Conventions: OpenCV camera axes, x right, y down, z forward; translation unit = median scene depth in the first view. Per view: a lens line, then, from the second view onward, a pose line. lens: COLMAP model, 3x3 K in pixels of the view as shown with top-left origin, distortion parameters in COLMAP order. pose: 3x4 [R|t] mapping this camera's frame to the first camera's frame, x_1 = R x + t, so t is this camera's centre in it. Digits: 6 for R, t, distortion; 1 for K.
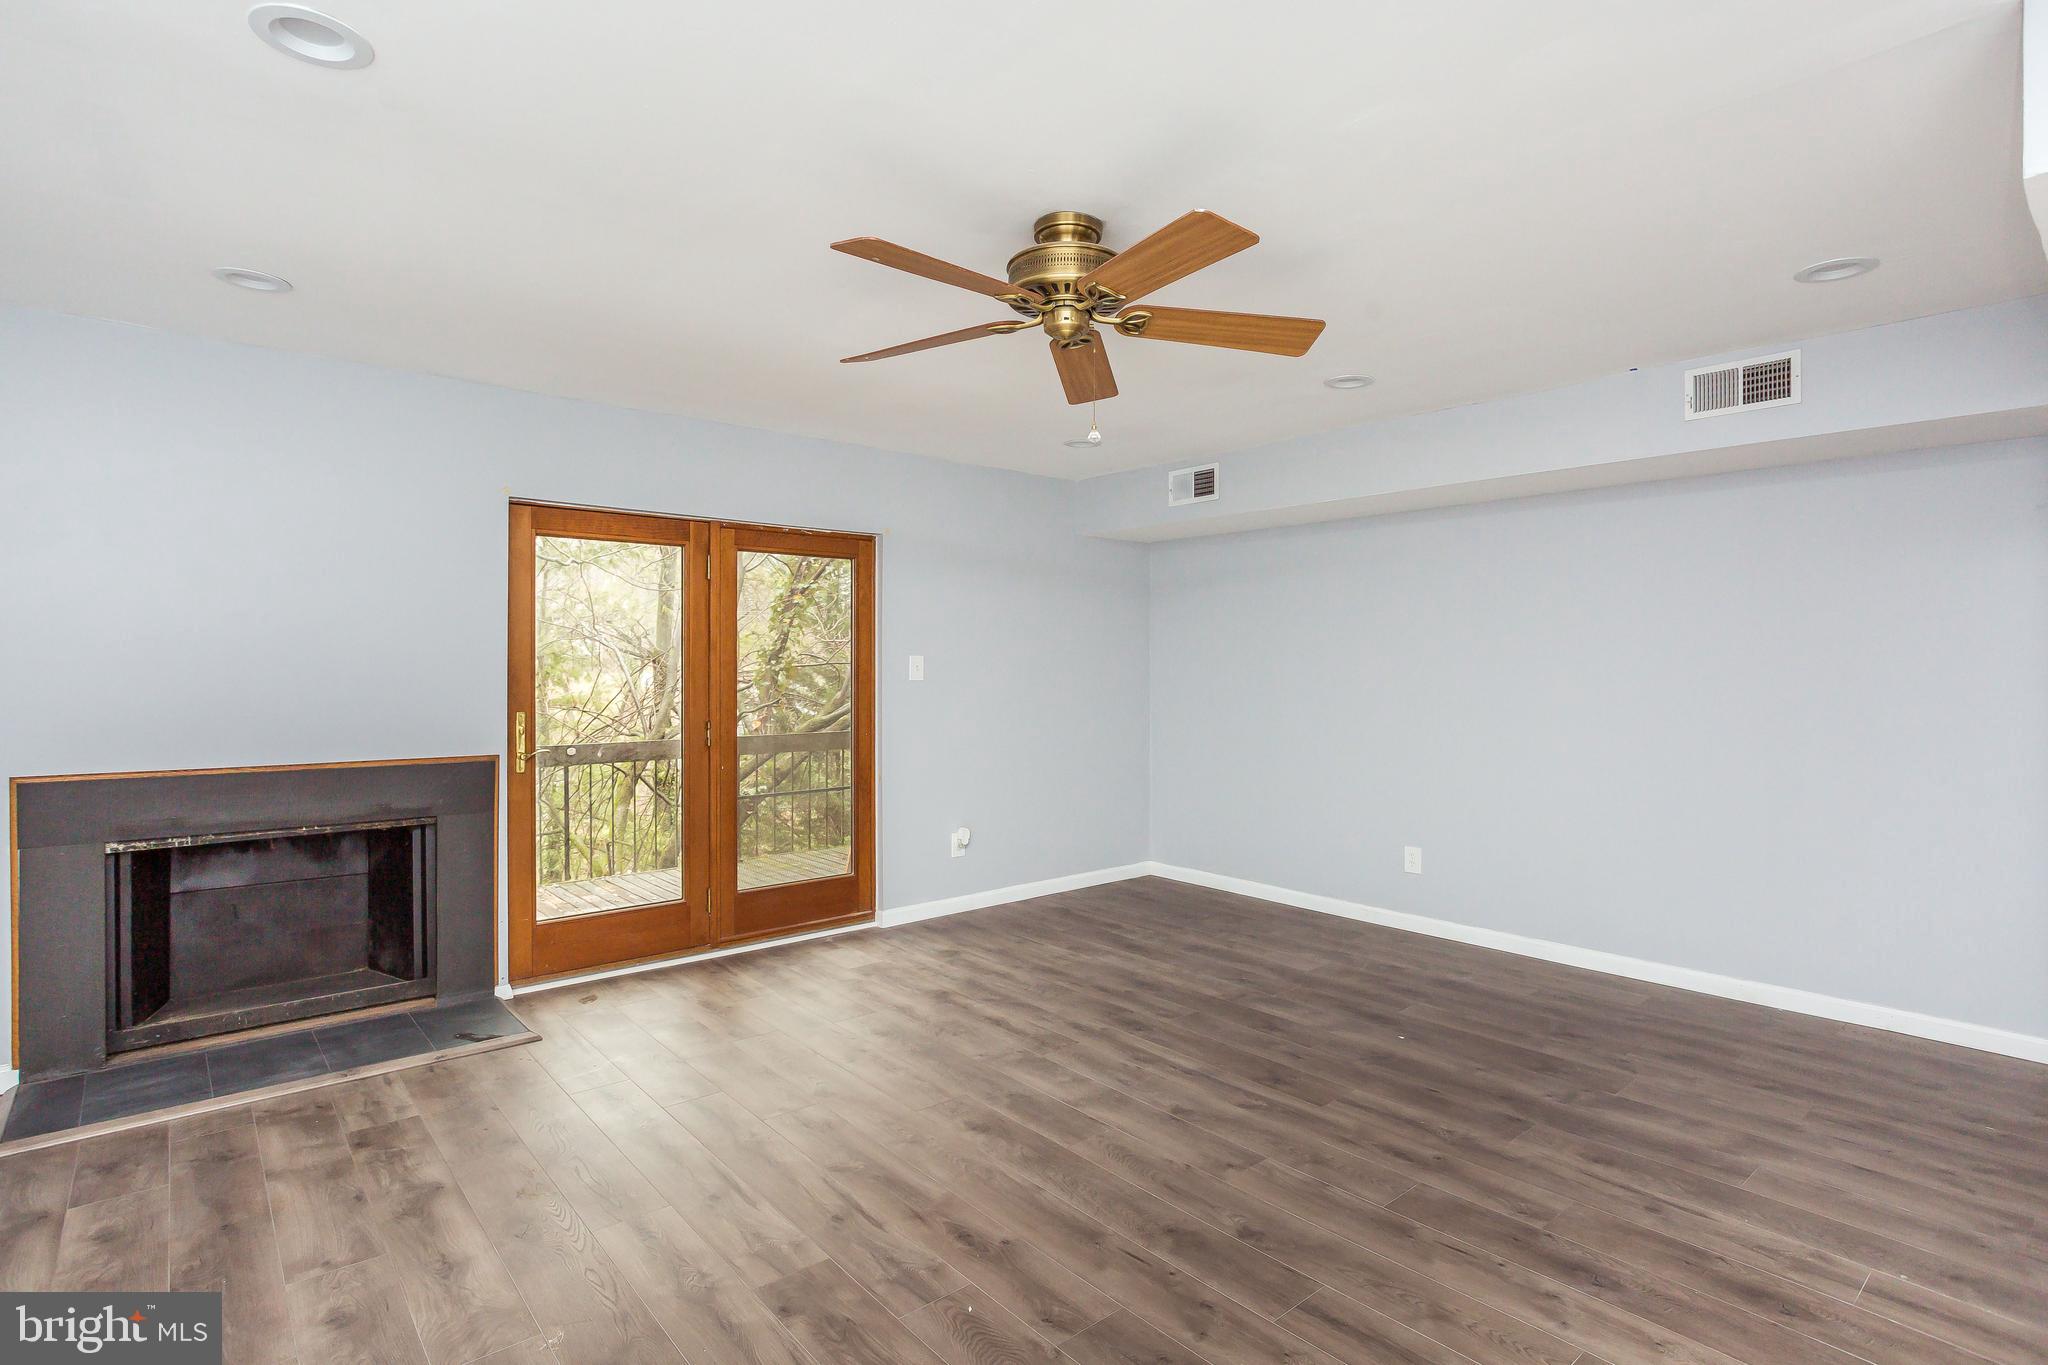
lens RADIAL K [[1006.8, 0, 1033.0], [0, 1006.8, 671.2], [0, 0, 1]] dist [-0.012583, 0.000703]
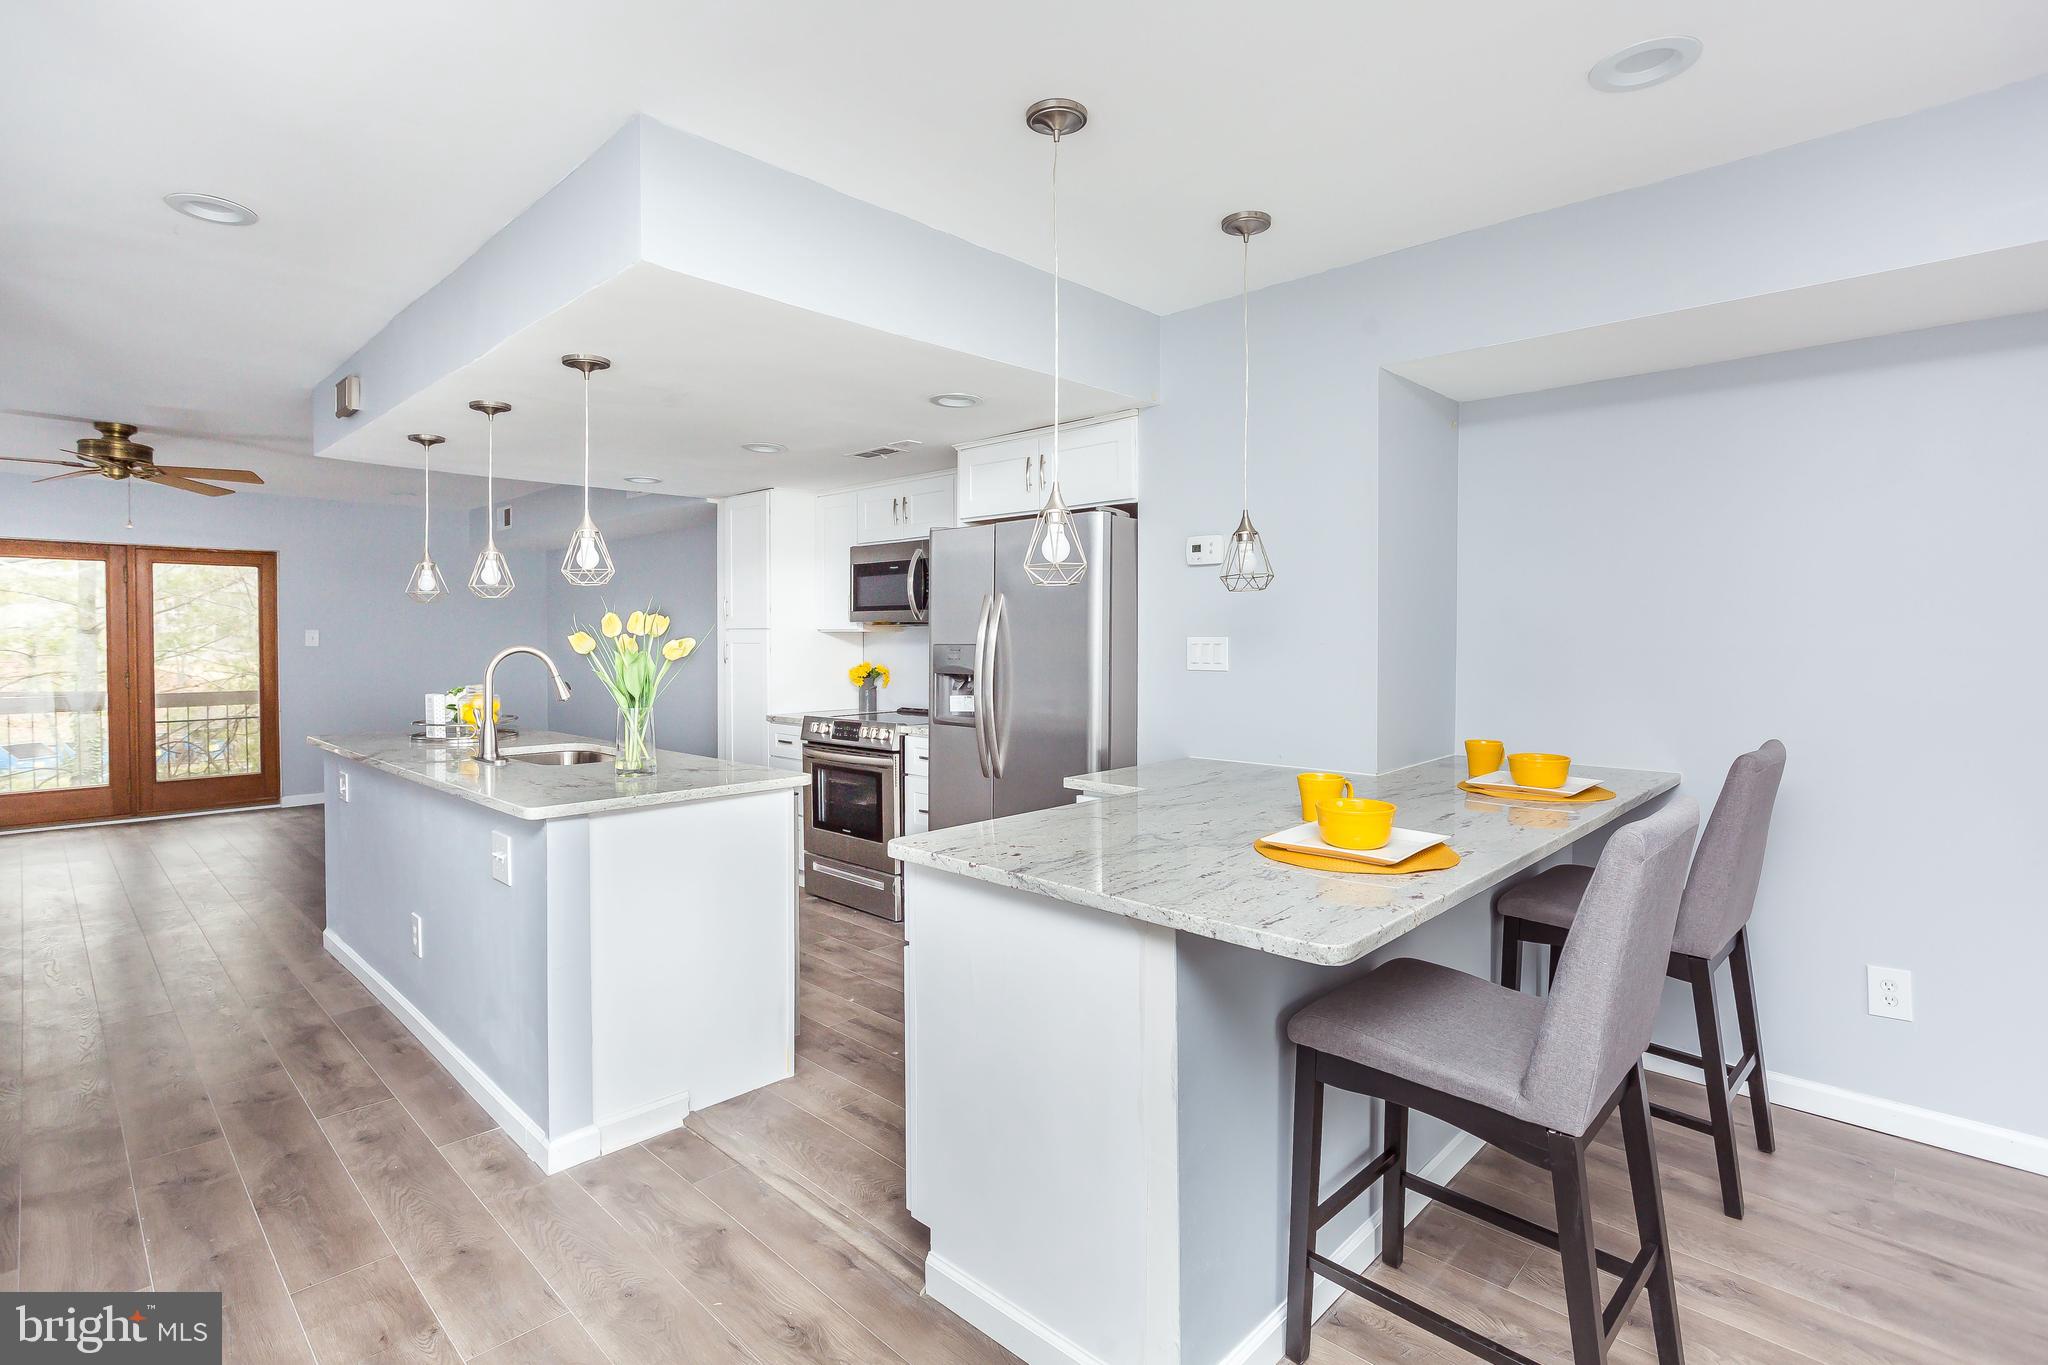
lens RADIAL K [[983.7, 0, 1003.0], [0, 983.7, 656.5], [0, 0, 1]] dist [-0.004916, -0.000682]
pose [[0.996060, -0.004812, 0.088555, 1.083123], [0.003383, 0.999862, 0.016285, 0.005051], [-0.088621, -0.015921, 0.995938, -0.782431]]
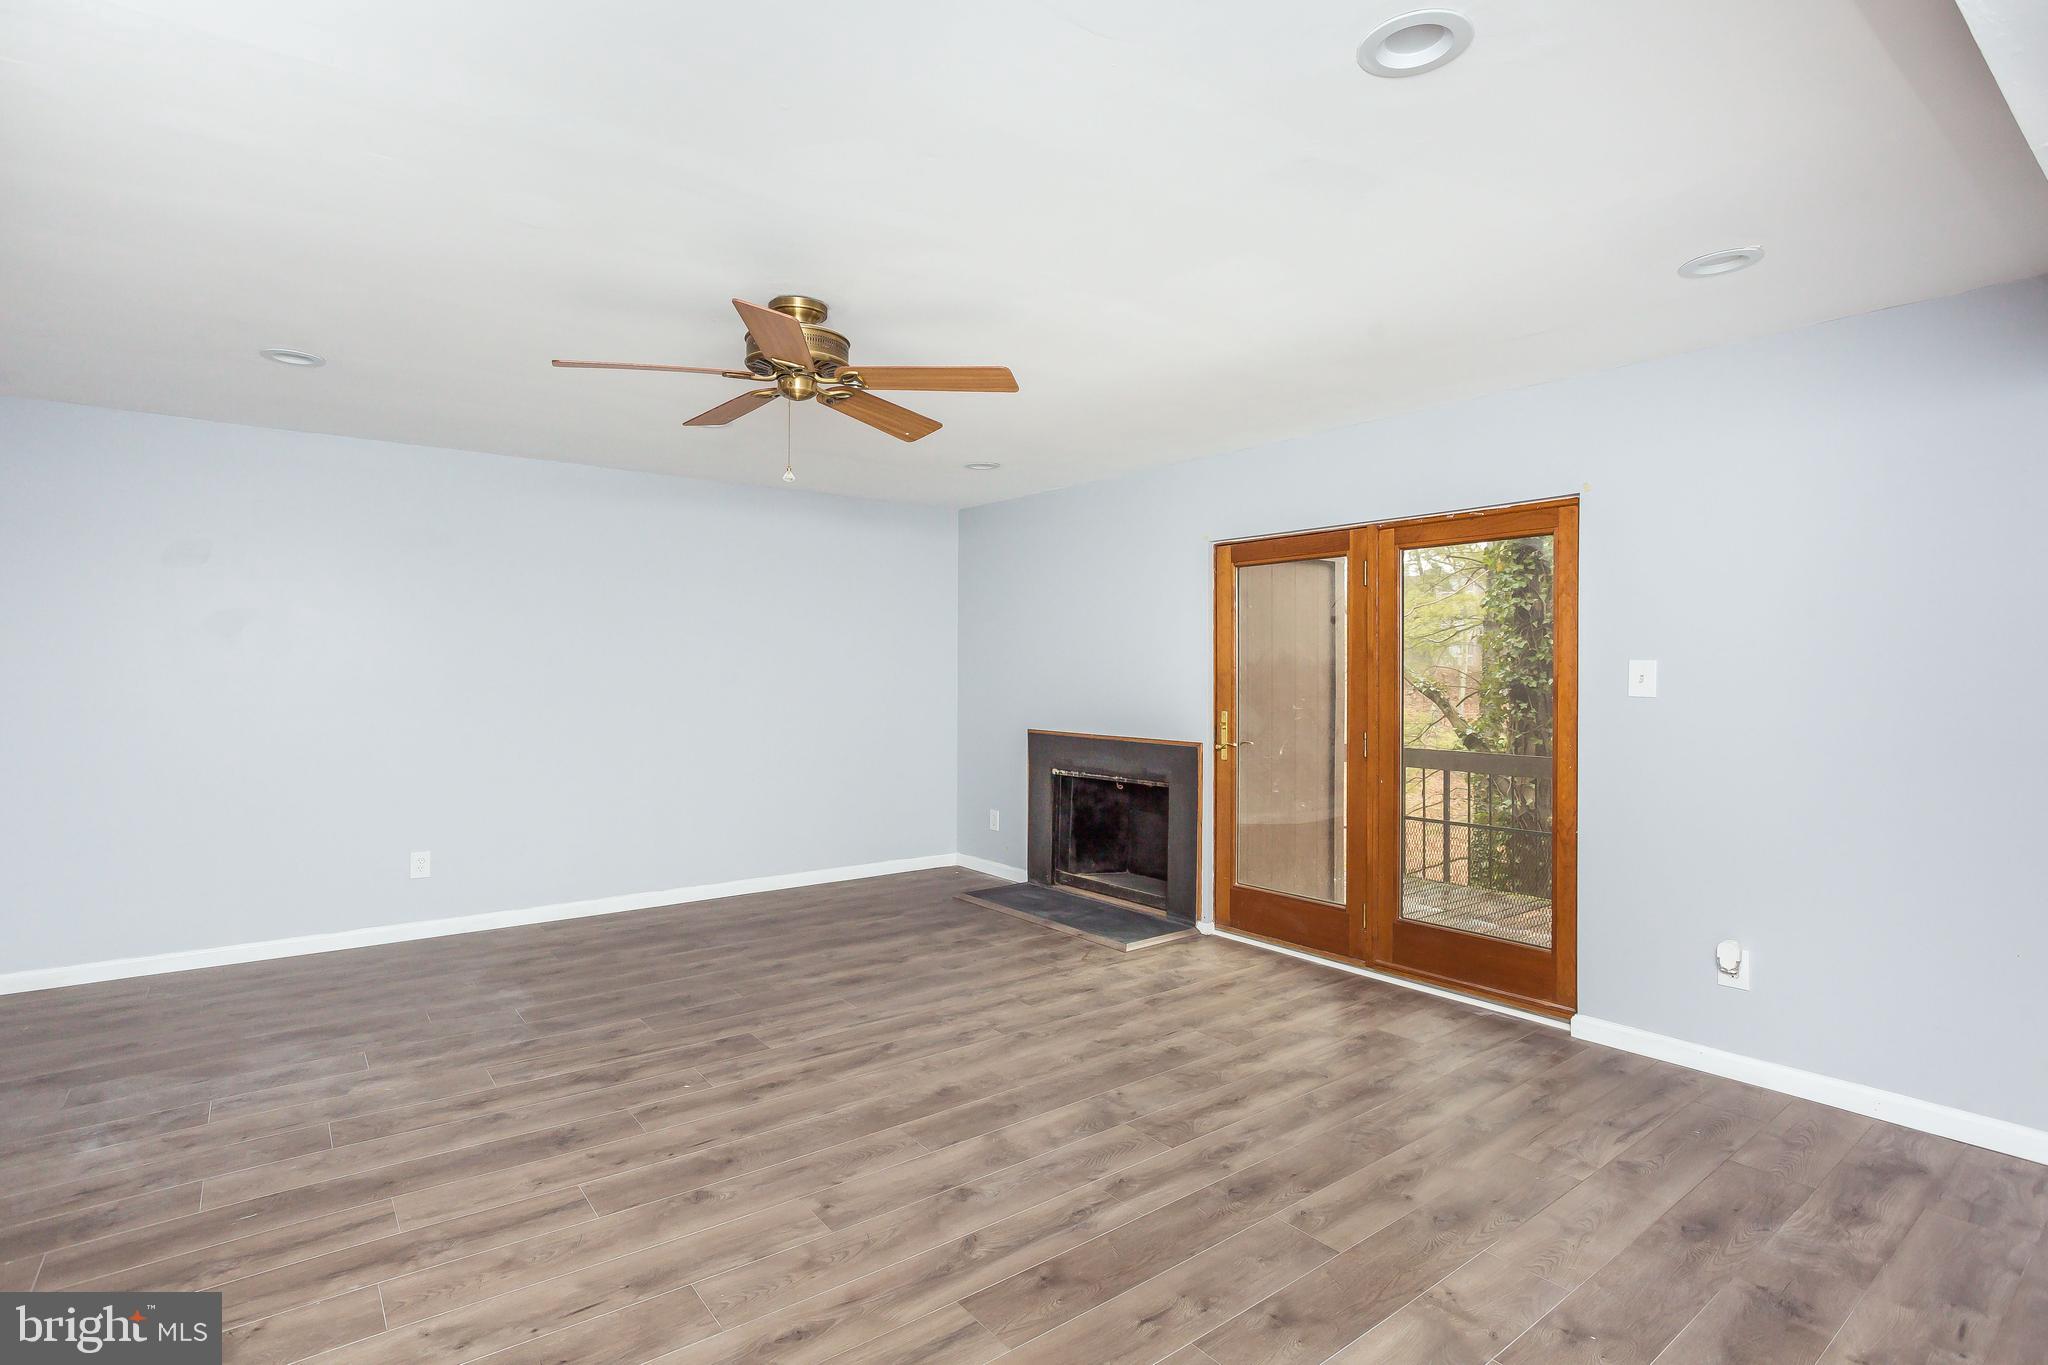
lens RADIAL K [[982.2, 0, 1024.0], [0, 982.2, 682.5], [0, 0, 1]] dist [-0.005738, -0.000415]
pose [[-0.046733, 0.007940, -0.998876, 0.759224], [-0.006630, 0.999944, 0.008258, -0.004244], [0.998885, 0.007008, -0.046677, 0.844130]]
